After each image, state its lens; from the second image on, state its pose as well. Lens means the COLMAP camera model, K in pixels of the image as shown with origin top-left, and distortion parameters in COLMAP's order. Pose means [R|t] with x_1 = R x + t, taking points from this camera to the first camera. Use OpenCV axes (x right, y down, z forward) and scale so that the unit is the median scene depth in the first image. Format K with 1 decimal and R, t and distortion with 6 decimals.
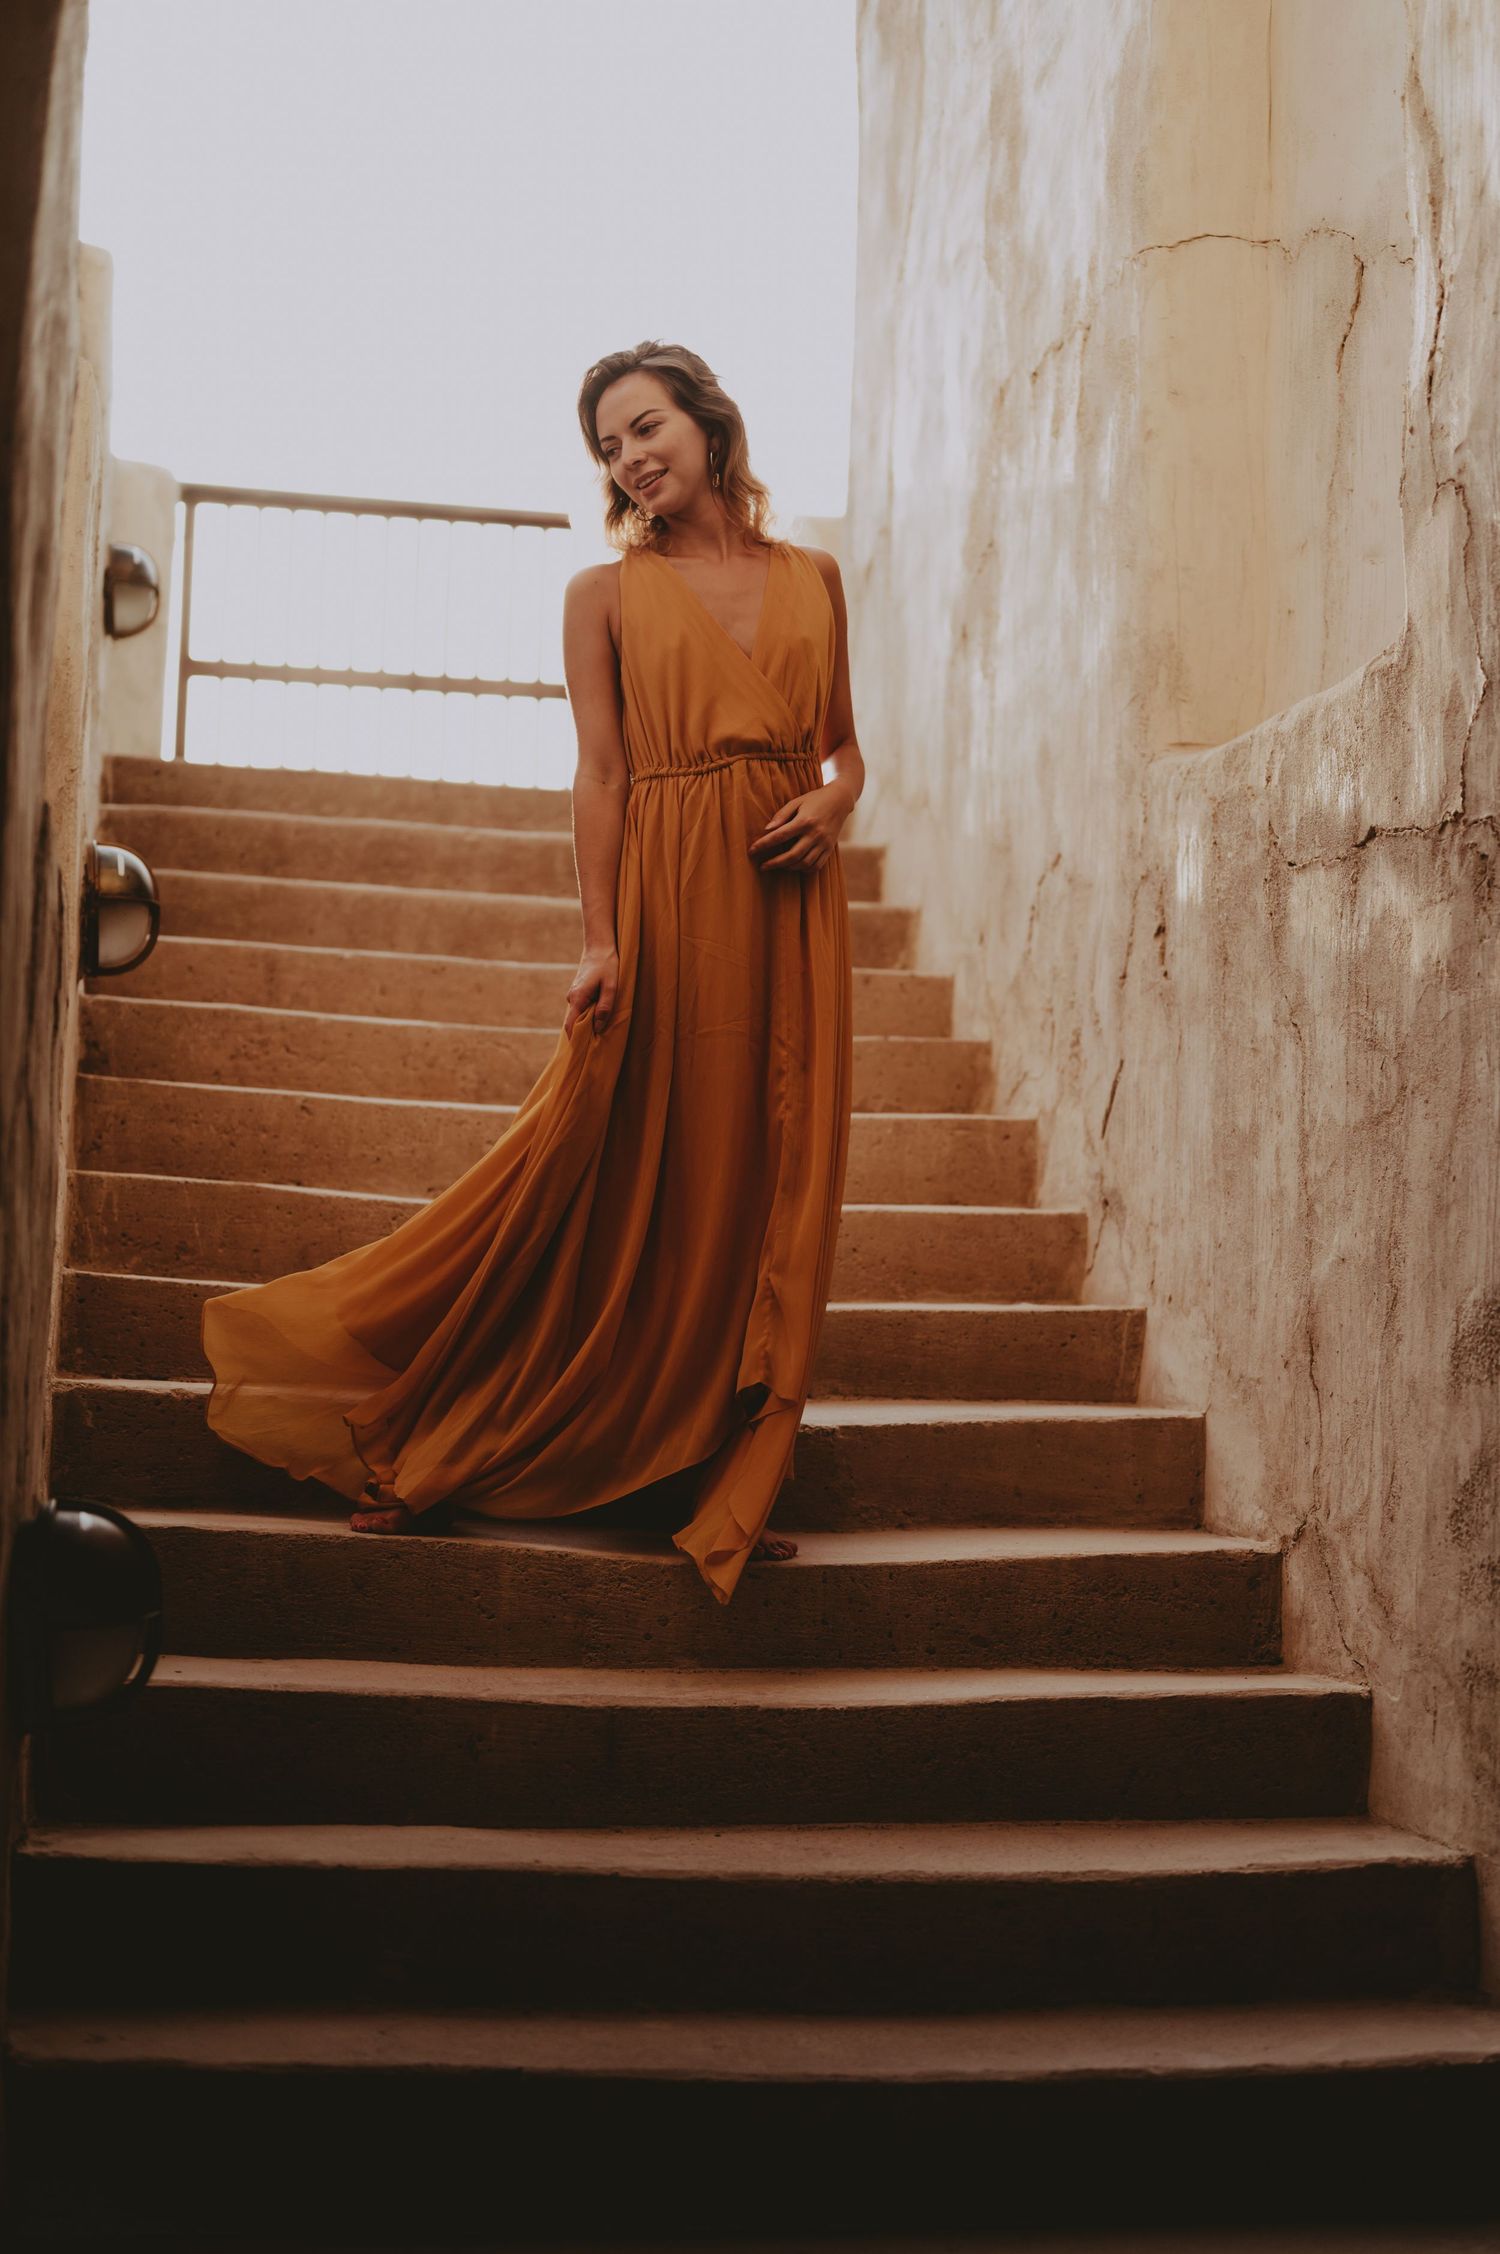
lens RADIAL K [[3311.6, 0, 750.0], [0, 3311.6, 1127.0], [0, 0, 1]] dist [-0.005364, -0.034831]
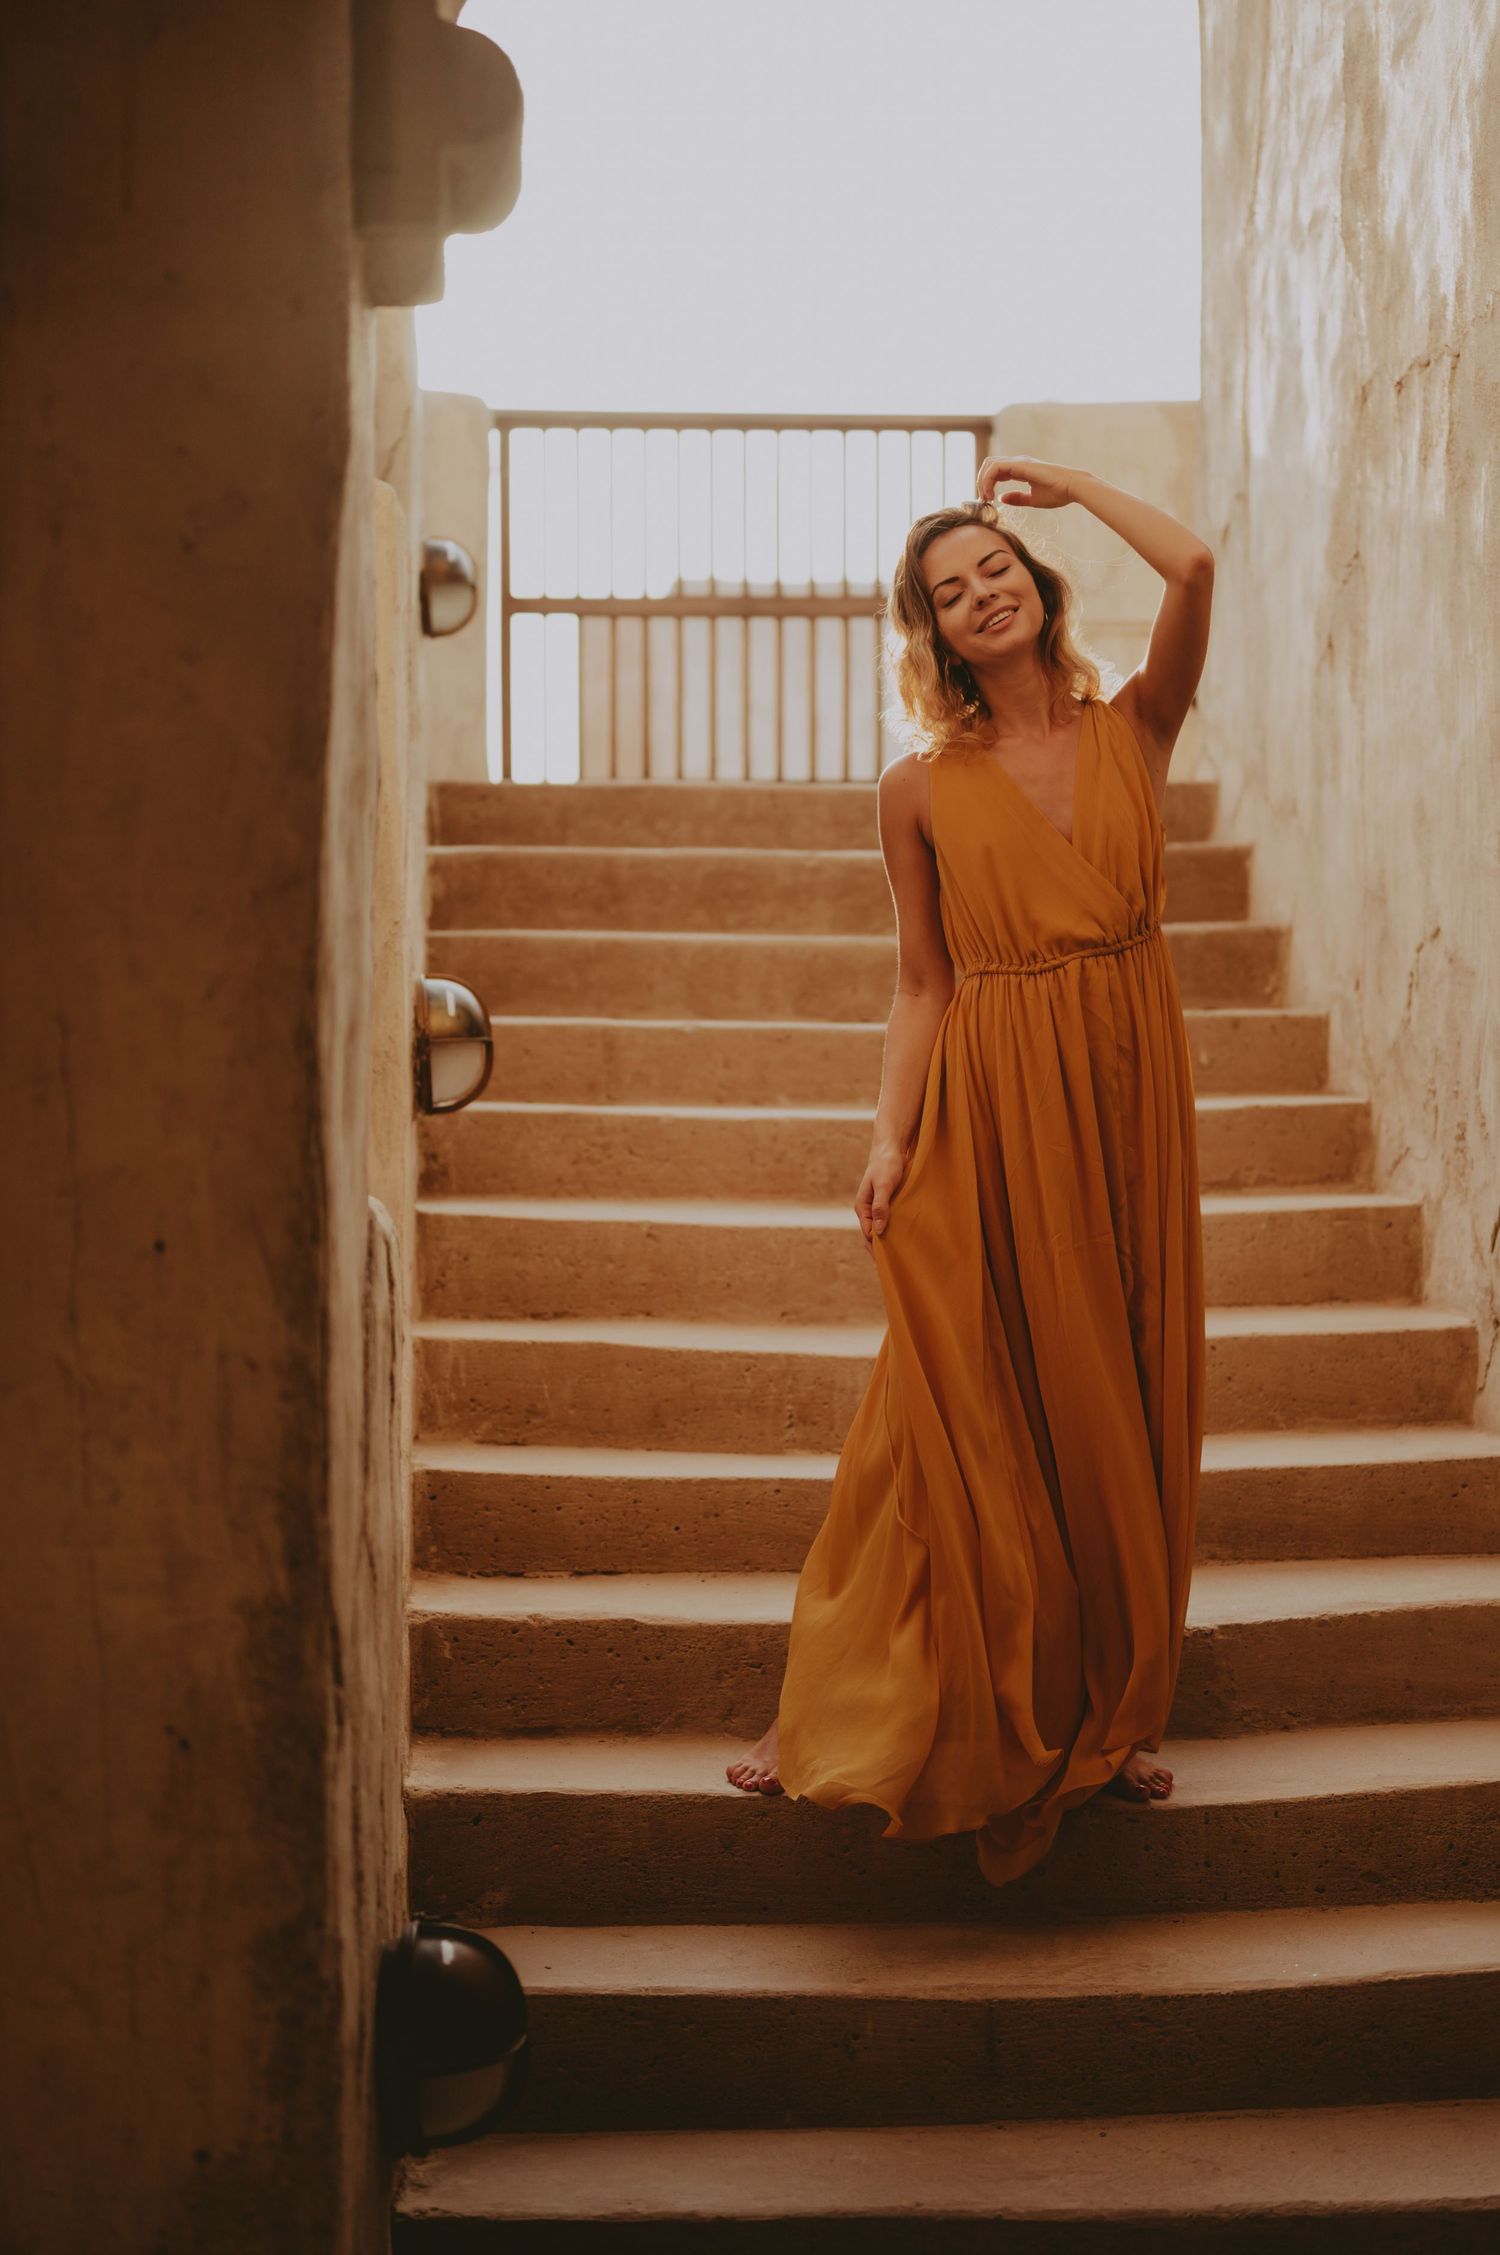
lens RADIAL K [[3470.4, 0, 750.0], [0, 3470.4, 1127.5], [0, 0, 1]] dist [-0.002886, -0.001757]
pose [[0.993480, -0.031916, -0.109447, 0.005558], [0.041867, 0.995074, 0.089864, -0.118761], [0.106039, -0.093860, 0.989922, 0.004550]]
